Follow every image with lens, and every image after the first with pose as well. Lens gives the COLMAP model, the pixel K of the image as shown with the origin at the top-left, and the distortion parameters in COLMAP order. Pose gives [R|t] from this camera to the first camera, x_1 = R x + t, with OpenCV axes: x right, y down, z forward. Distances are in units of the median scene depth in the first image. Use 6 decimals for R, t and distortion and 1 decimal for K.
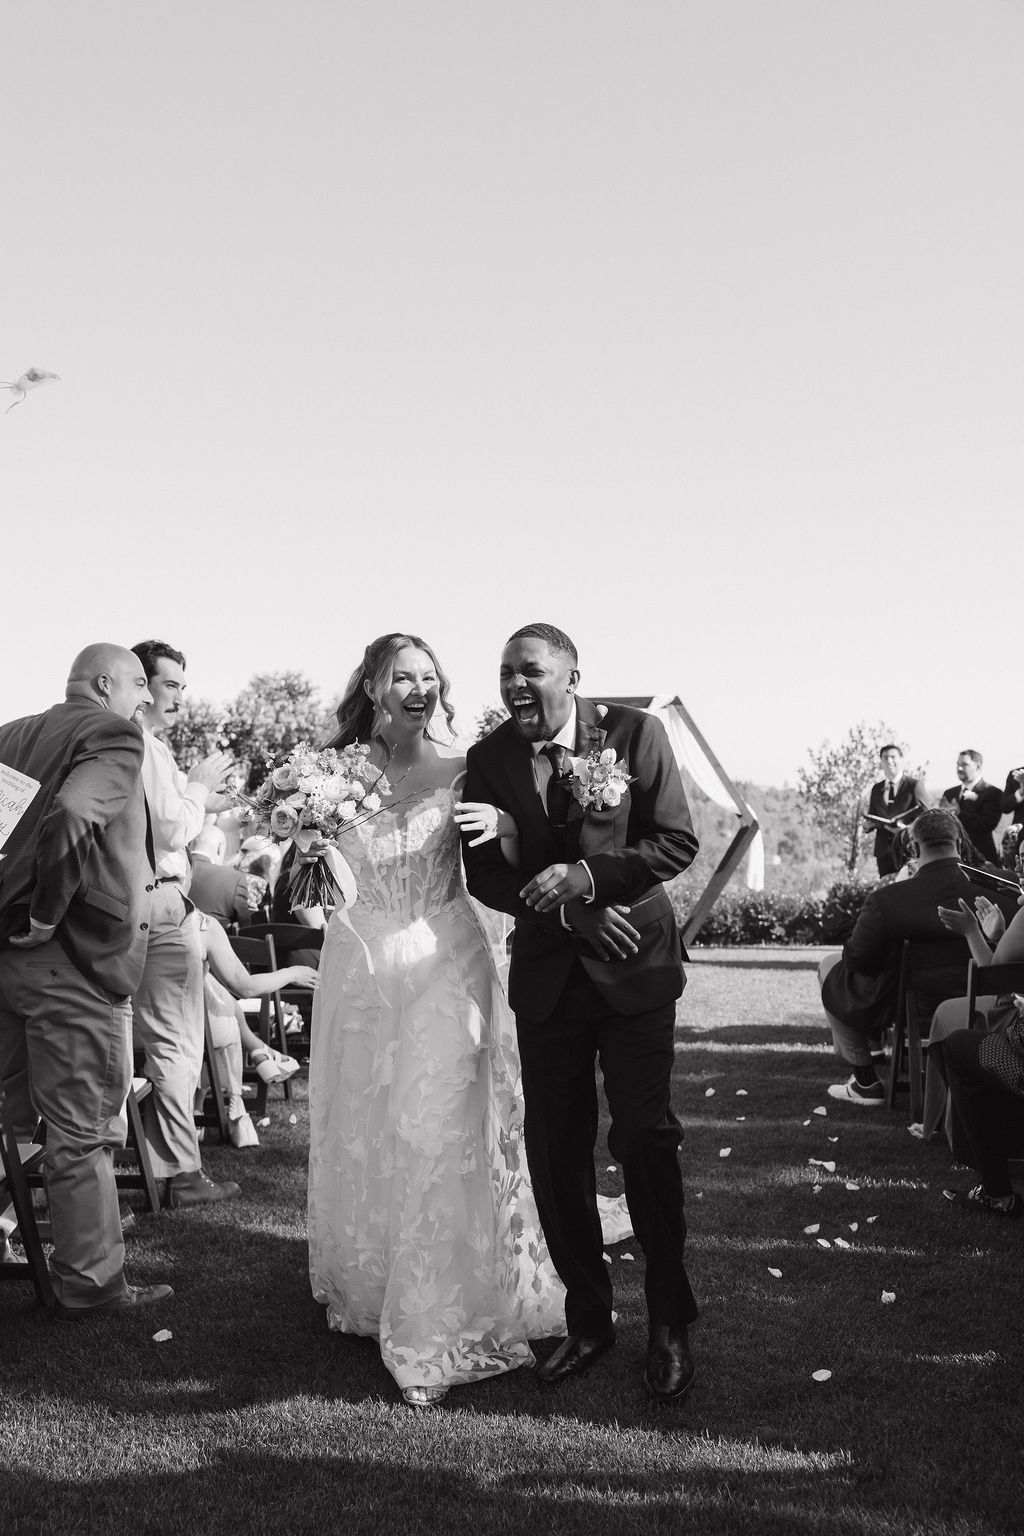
lens RADIAL K [[1493.9, 0, 511.1], [0, 1493.9, 771.5], [0, 0, 1]] dist [0.024867, 0.000000]
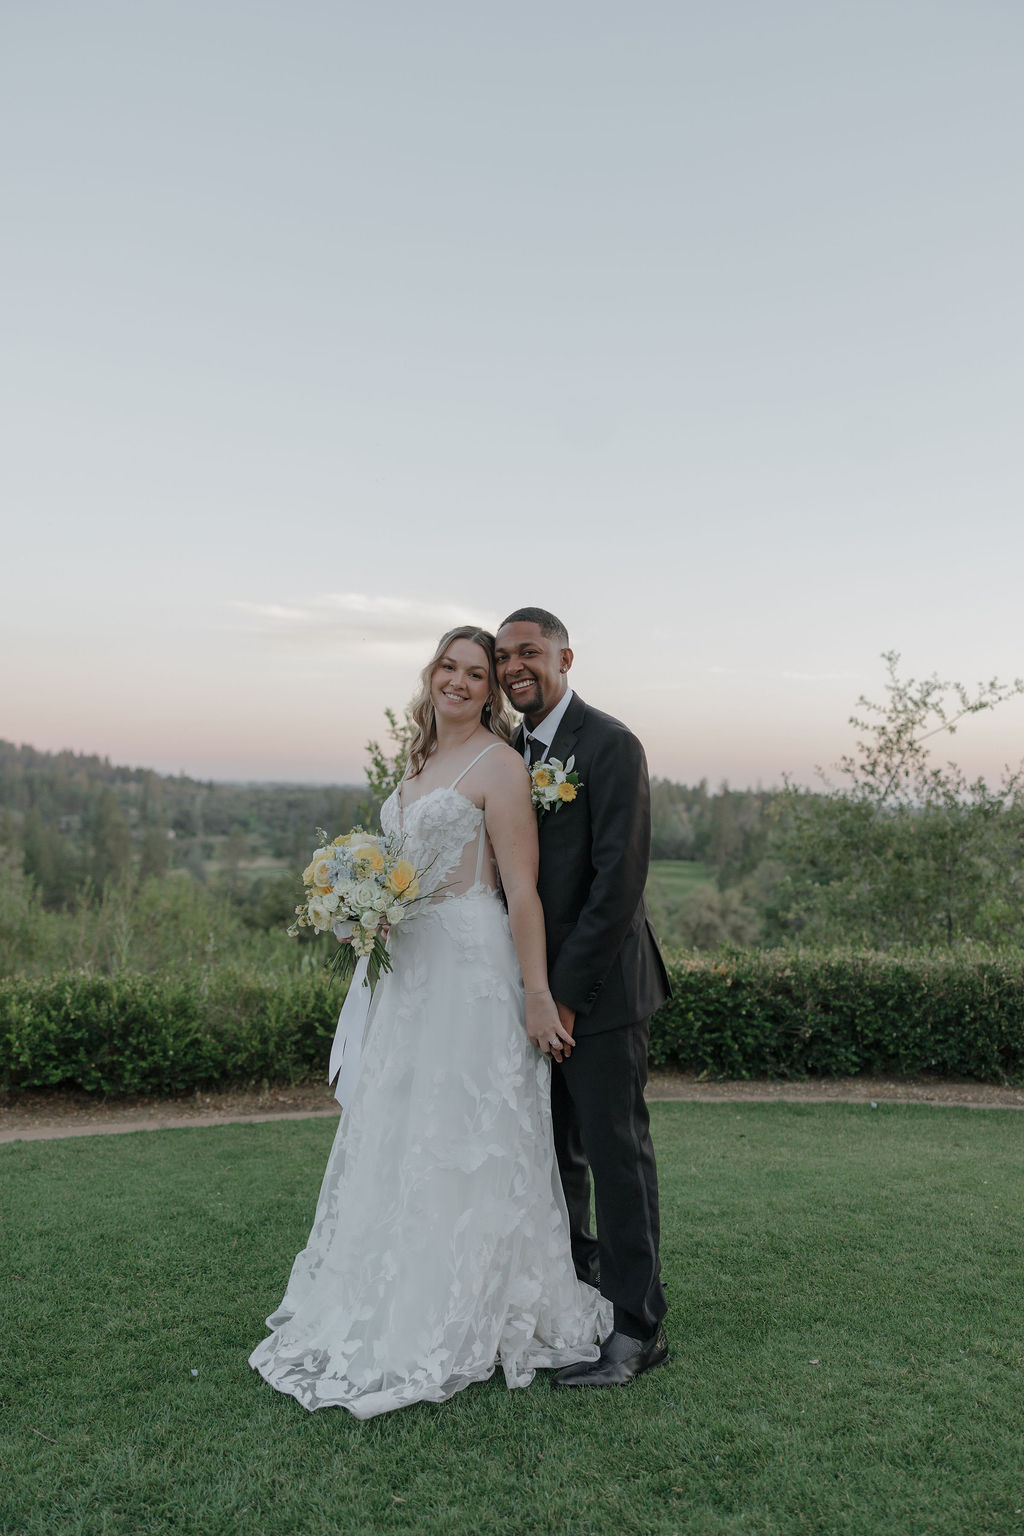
lens RADIAL K [[1206.9, 0, 512.6], [0, 1206.9, 767.7], [0, 0, 1]] dist [-0.000502, 0.005566]
pose [[0.899631, 0.047184, 0.434094, 0.048567], [-0.048276, 0.998798, -0.008514, 0.011204], [-0.433974, -0.013297, 0.900827, 0.707810]]
